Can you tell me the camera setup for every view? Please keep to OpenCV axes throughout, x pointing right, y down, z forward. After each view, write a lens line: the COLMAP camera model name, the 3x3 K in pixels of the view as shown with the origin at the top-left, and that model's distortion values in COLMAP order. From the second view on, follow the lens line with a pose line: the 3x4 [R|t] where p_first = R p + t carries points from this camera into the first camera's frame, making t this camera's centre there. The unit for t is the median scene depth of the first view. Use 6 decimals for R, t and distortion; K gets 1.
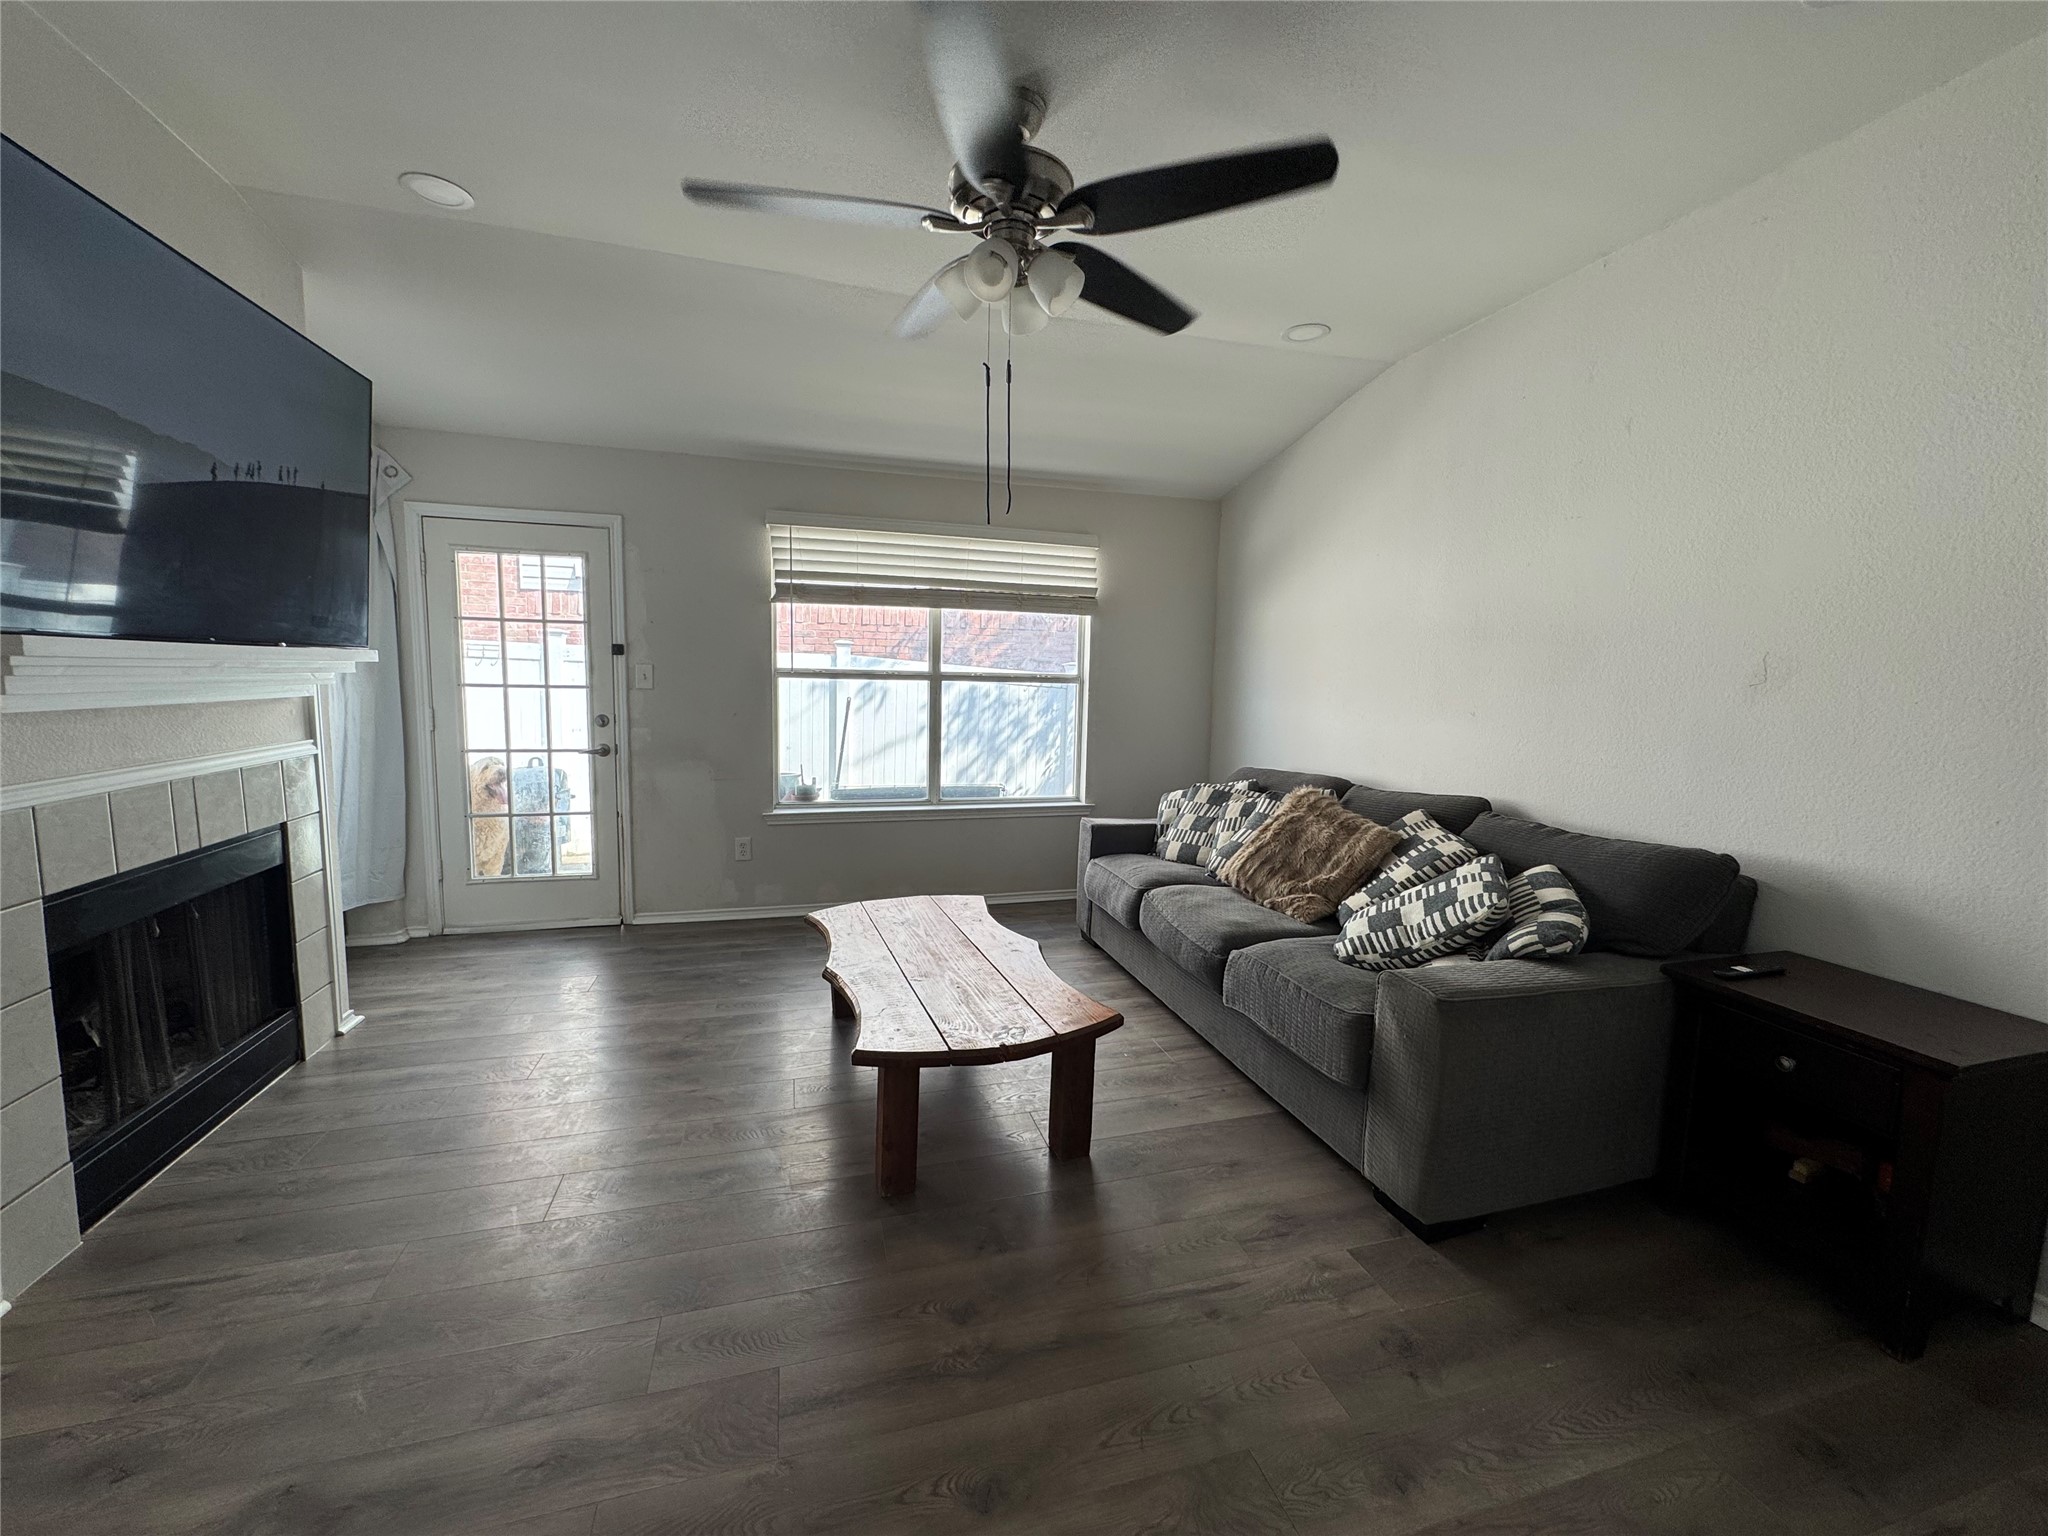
lens RADIAL K [[815.6, 0, 1026.7], [0, 815.6, 764.9], [0, 0, 1]] dist [-0.002932, -0.000019]
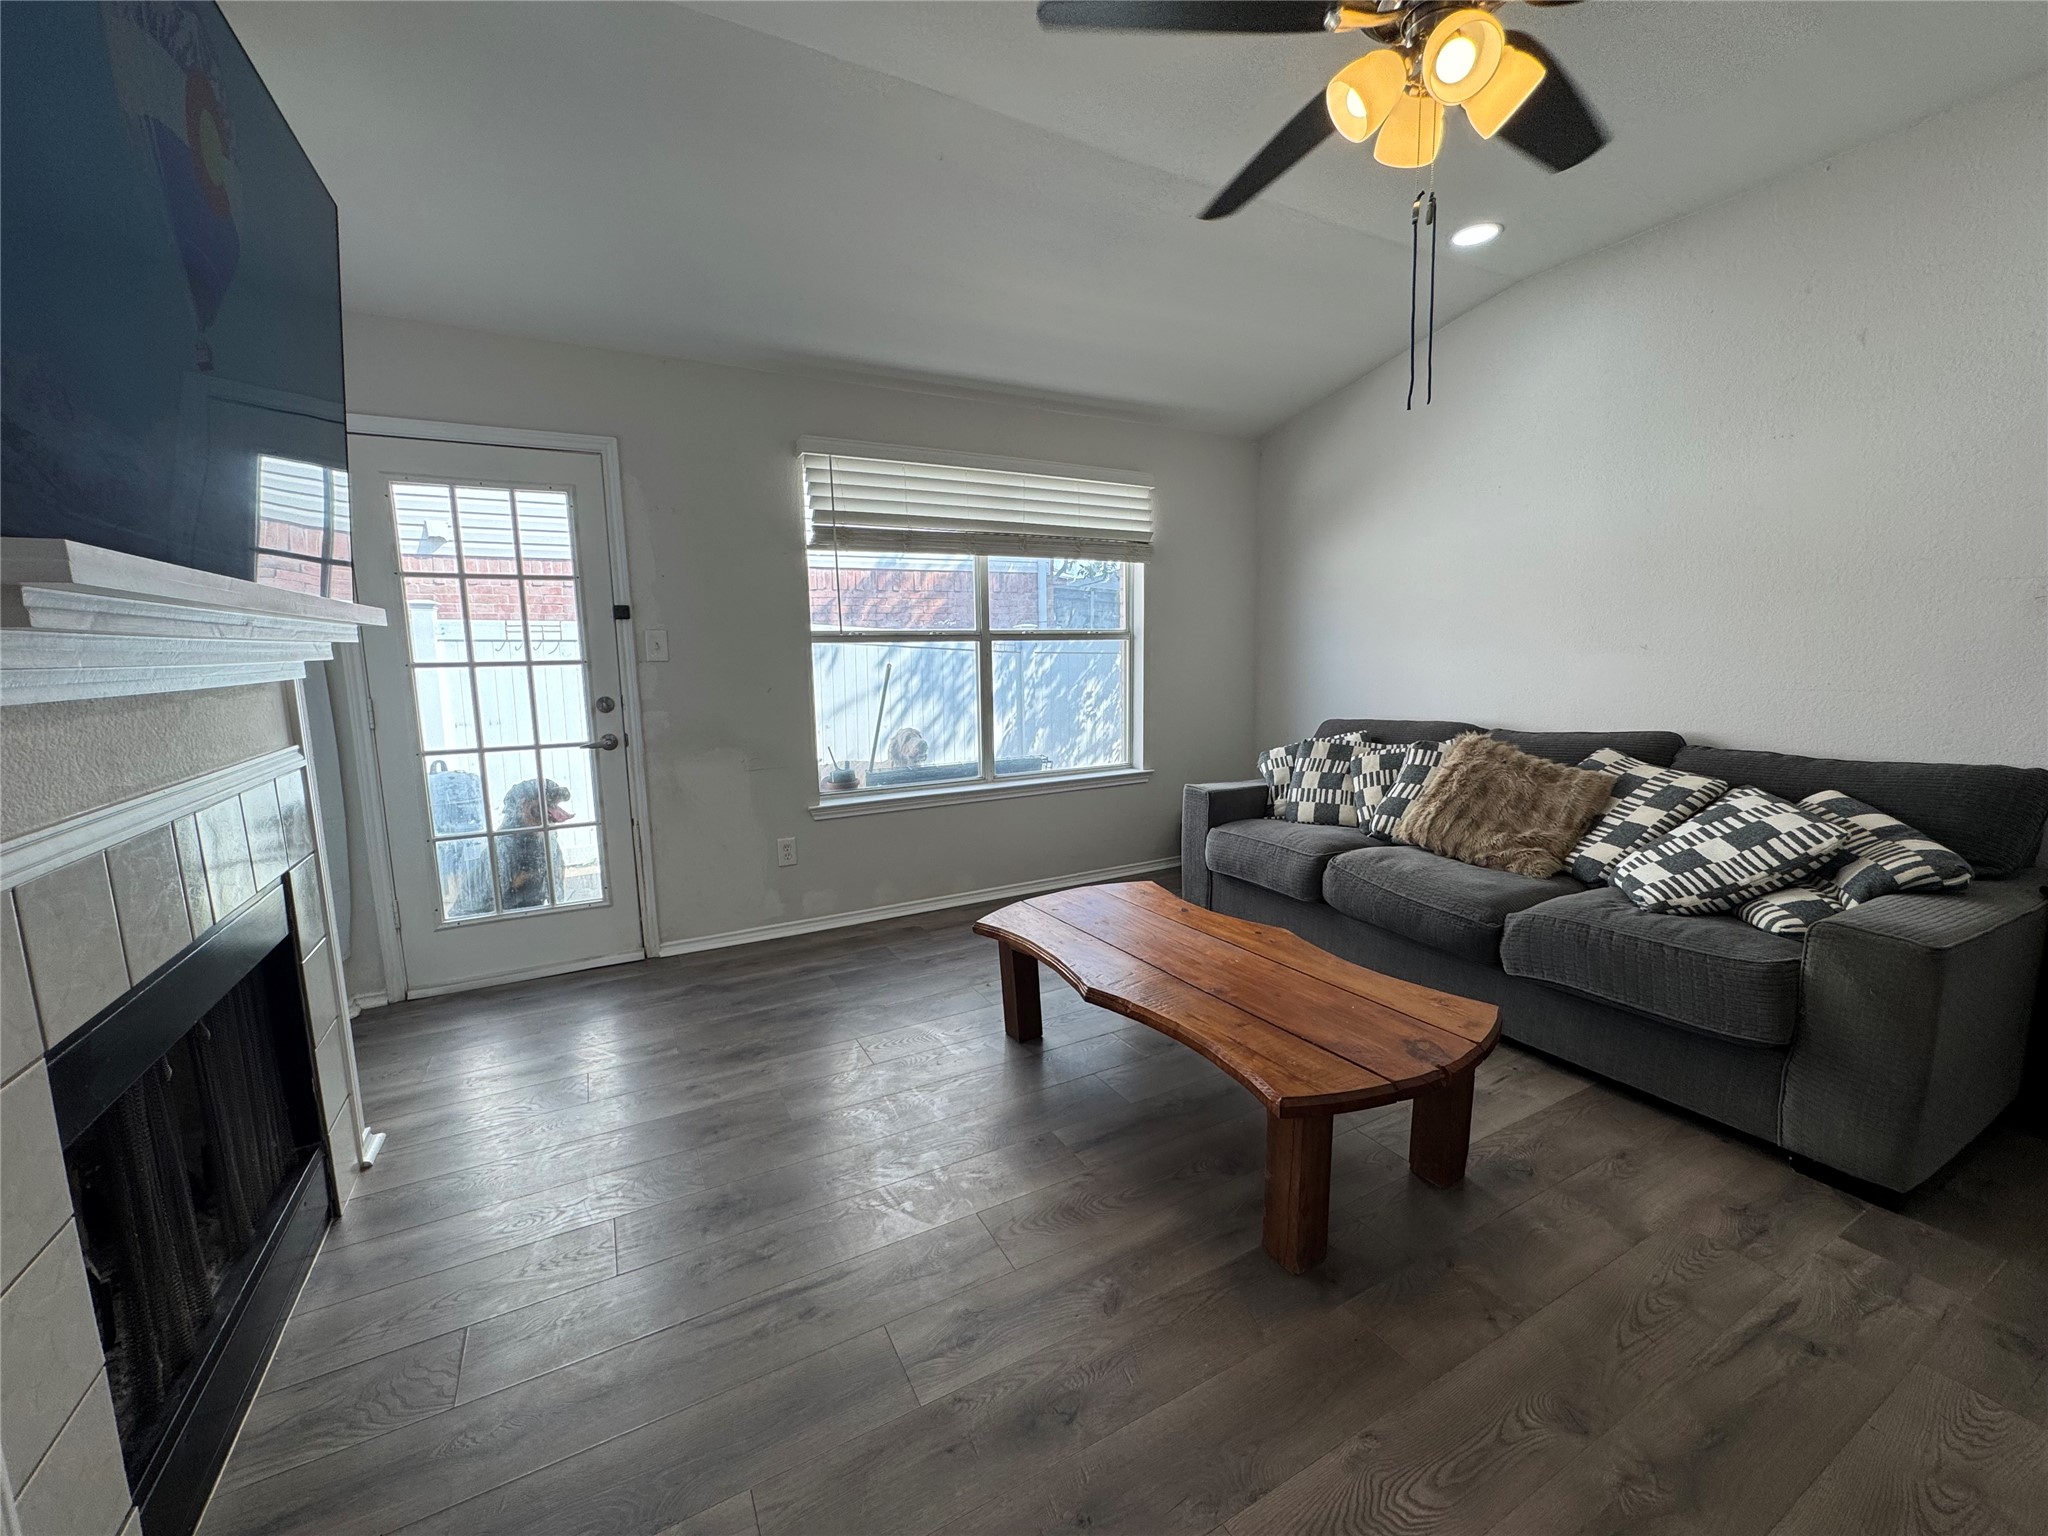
lens RADIAL K [[815.6, 0, 1016.1], [0, 815.6, 764.9], [0, 0, 1]] dist [-0.002932, -0.000019]
pose [[0.977375, -0.066683, 0.200729, -0.302175], [0.059778, 0.997399, 0.040273, -0.004524], [-0.202892, -0.027363, 0.978819, 0.155954]]
